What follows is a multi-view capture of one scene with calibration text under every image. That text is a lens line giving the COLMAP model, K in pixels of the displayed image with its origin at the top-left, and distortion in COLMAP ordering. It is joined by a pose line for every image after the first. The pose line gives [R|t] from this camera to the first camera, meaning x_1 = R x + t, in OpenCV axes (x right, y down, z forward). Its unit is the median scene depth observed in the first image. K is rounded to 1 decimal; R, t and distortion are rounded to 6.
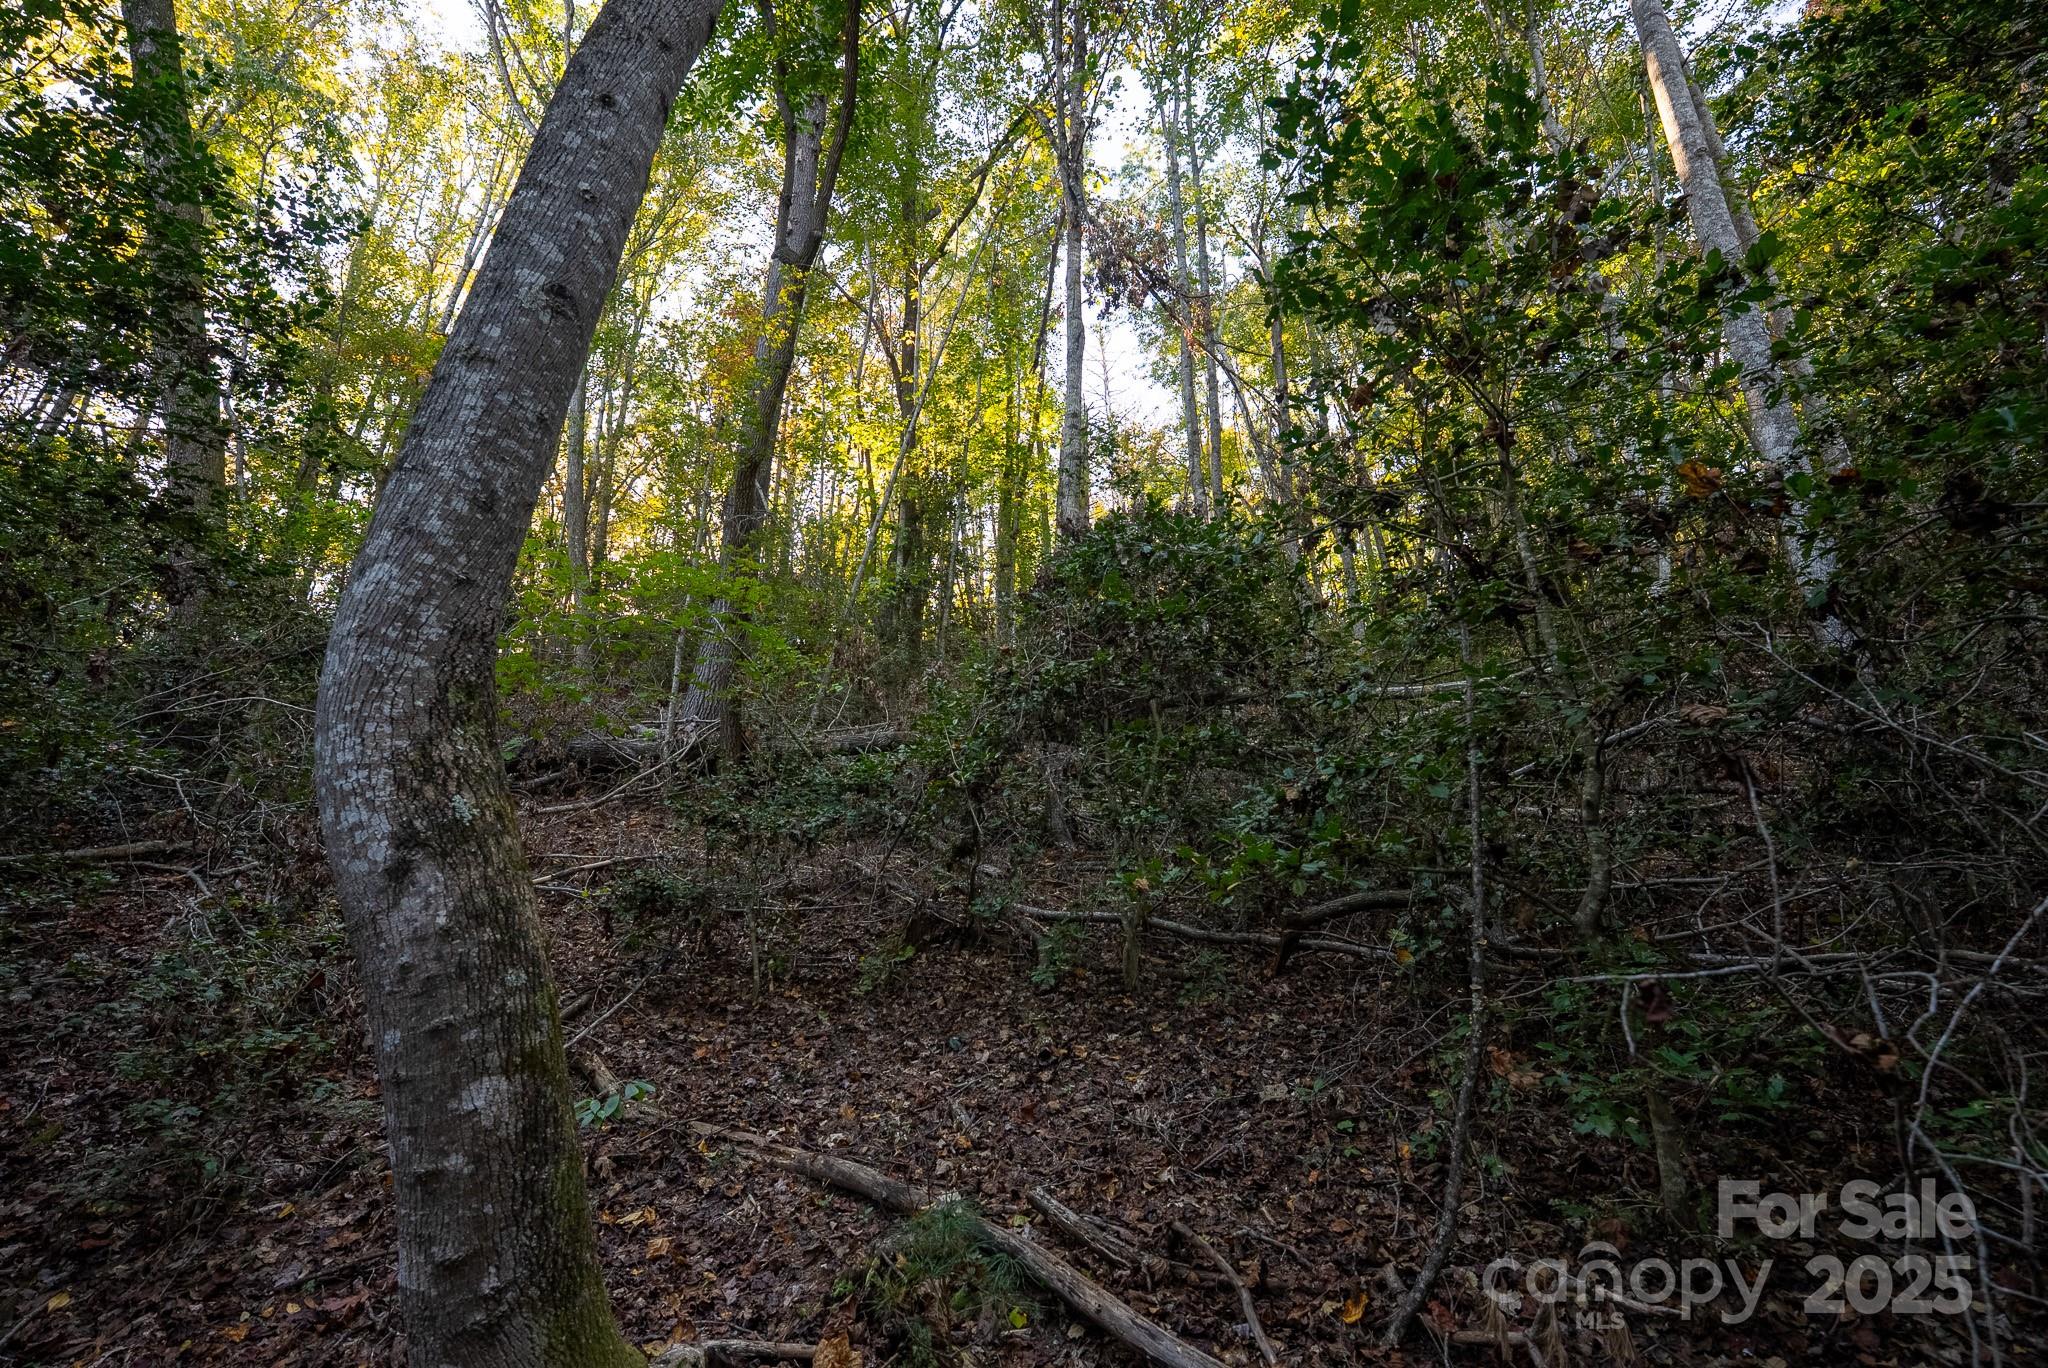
lens RADIAL K [[826.7, 0, 1024.0], [0, 826.7, 684.0], [0, 0, 1]] dist [-0.000033, -0.000004]
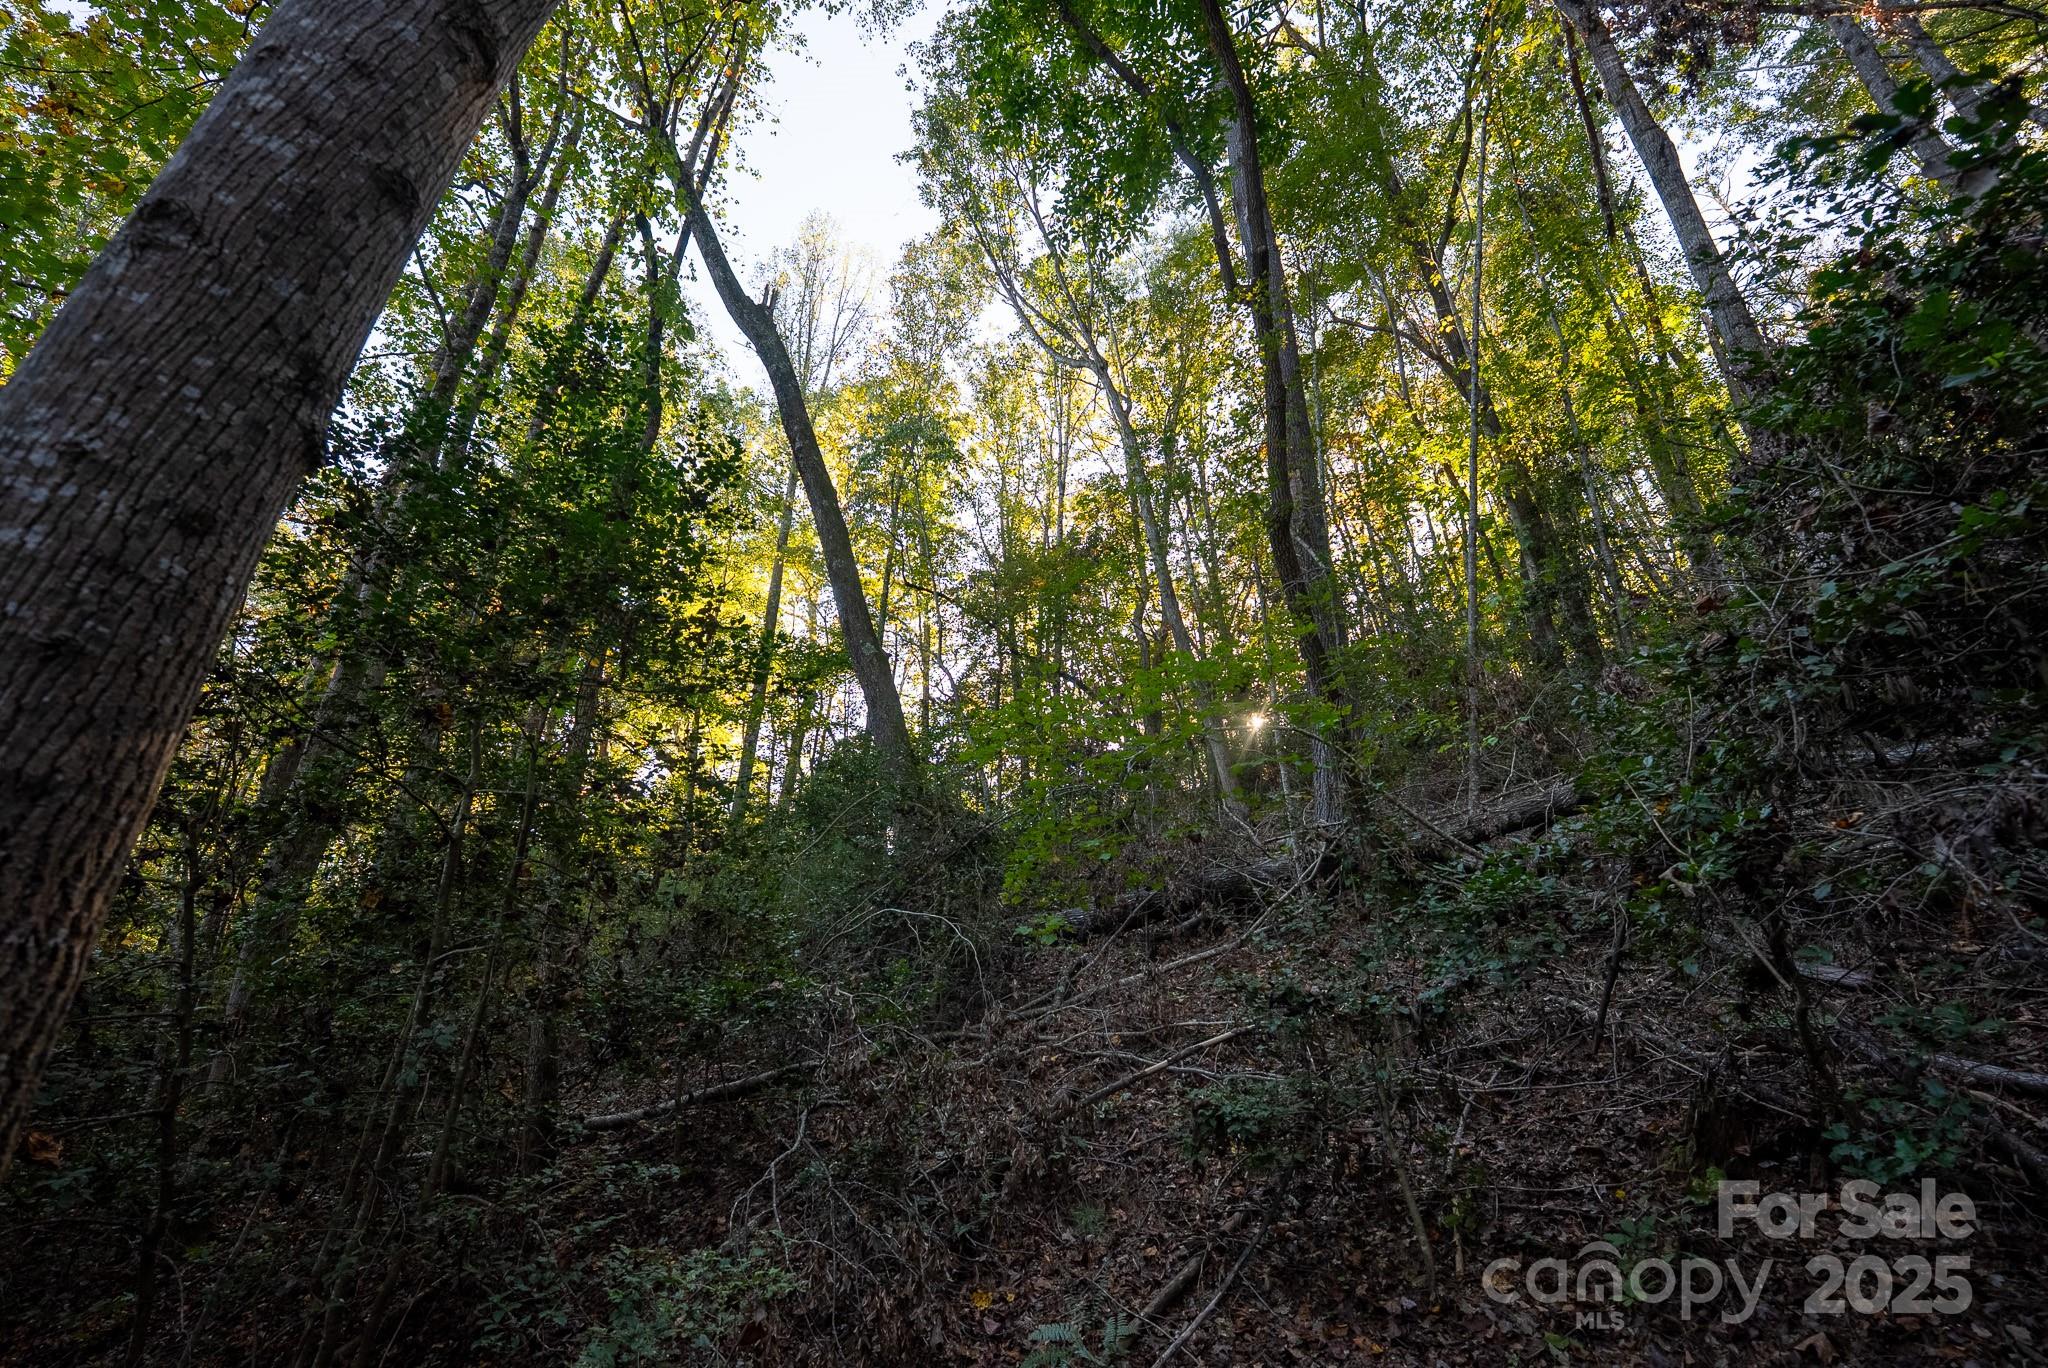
lens RADIAL K [[842.9, 0, 1024.0], [0, 842.9, 684.0], [0, 0, 1]] dist [-0.024452, -0.000345]
pose [[0.691110, -0.319001, -0.648541, 0.002619], [0.250023, 0.947445, -0.199590, 0.001397], [0.678126, -0.024212, 0.734546, 0.162104]]
